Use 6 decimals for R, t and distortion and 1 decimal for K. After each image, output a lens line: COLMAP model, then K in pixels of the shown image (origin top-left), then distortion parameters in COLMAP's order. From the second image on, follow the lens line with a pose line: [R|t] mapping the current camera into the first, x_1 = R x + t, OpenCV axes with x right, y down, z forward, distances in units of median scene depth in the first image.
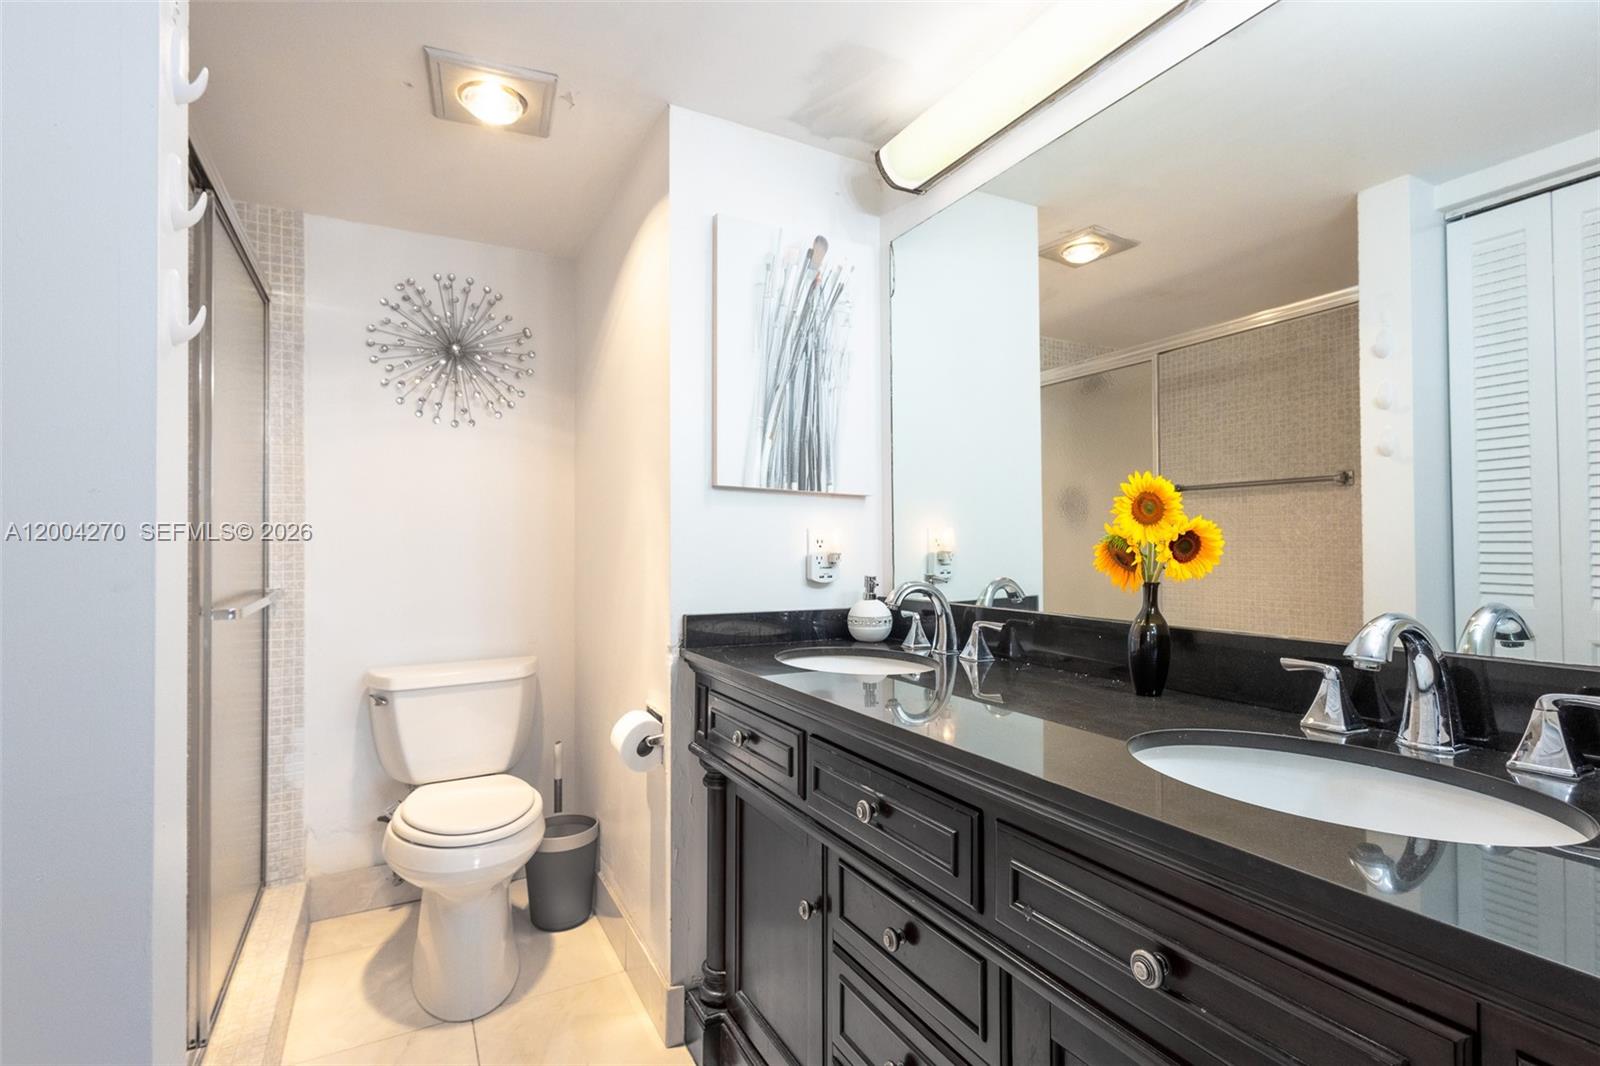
lens RADIAL K [[750.3, 0, 807.7], [0, 750.3, 536.0], [0, 0, 1]] dist [0.000253, -0.000109]
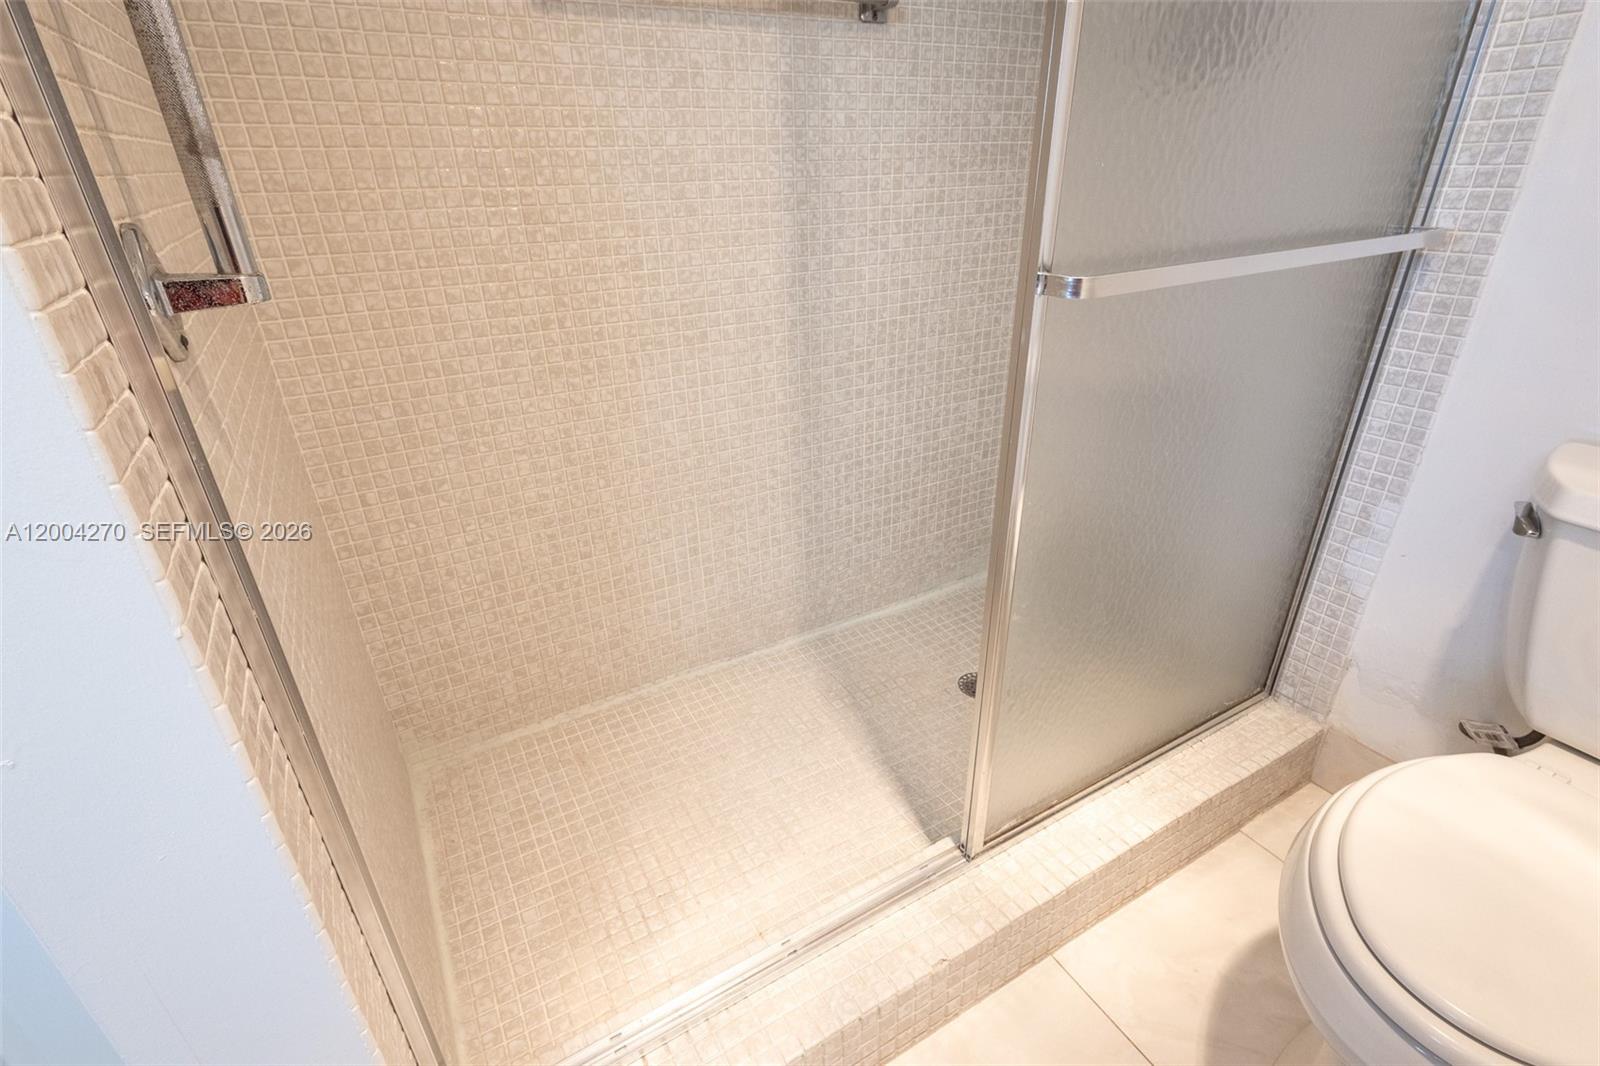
lens RADIAL K [[750.3, 0, 800.4], [0, 750.3, 529.7], [0, 0, 1]] dist [0.000253, -0.000109]
pose [[0.003863, 0.449342, -0.893352, -0.178847], [0.028745, 0.892939, 0.449258, 0.013893], [0.999579, -0.027415, -0.009467, 0.570723]]
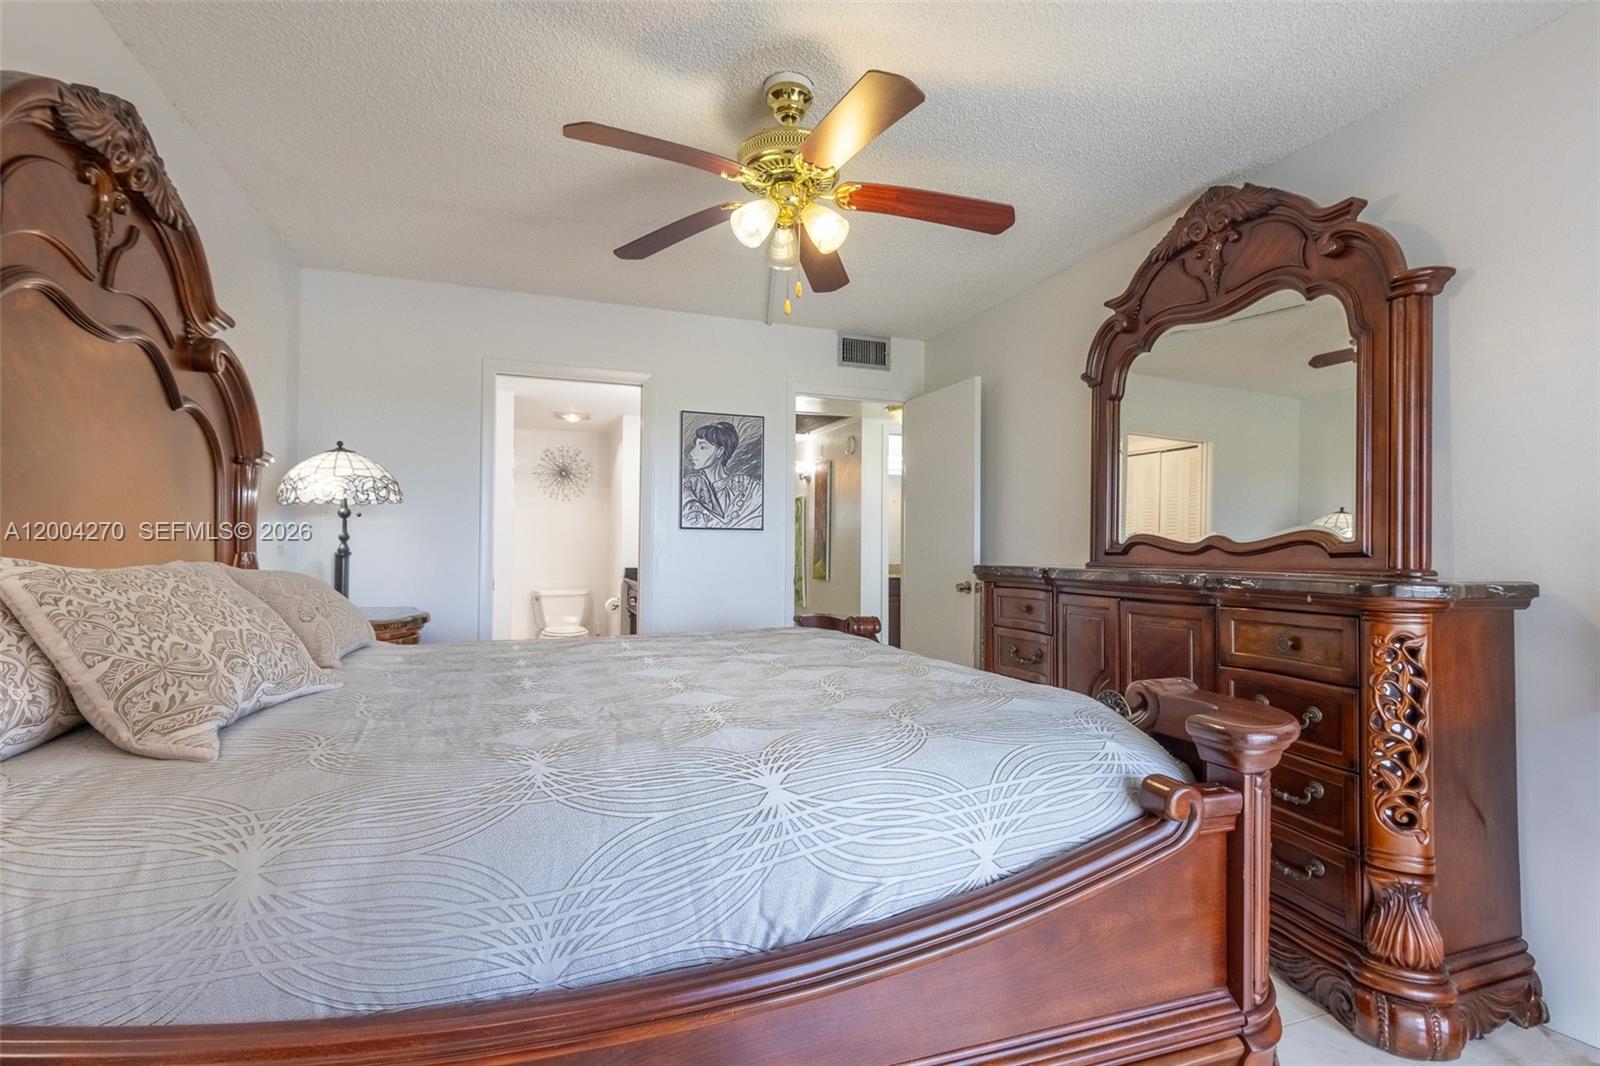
lens RADIAL K [[750.3, 0, 790.6], [0, 750.3, 538.1], [0, 0, 1]] dist [0.000253, -0.000109]
pose [[0.987948, 0.011905, -0.154330, 0.823539], [-0.012560, 0.999916, -0.003272, -0.018201], [0.154278, 0.005171, 0.988014, -1.675405]]
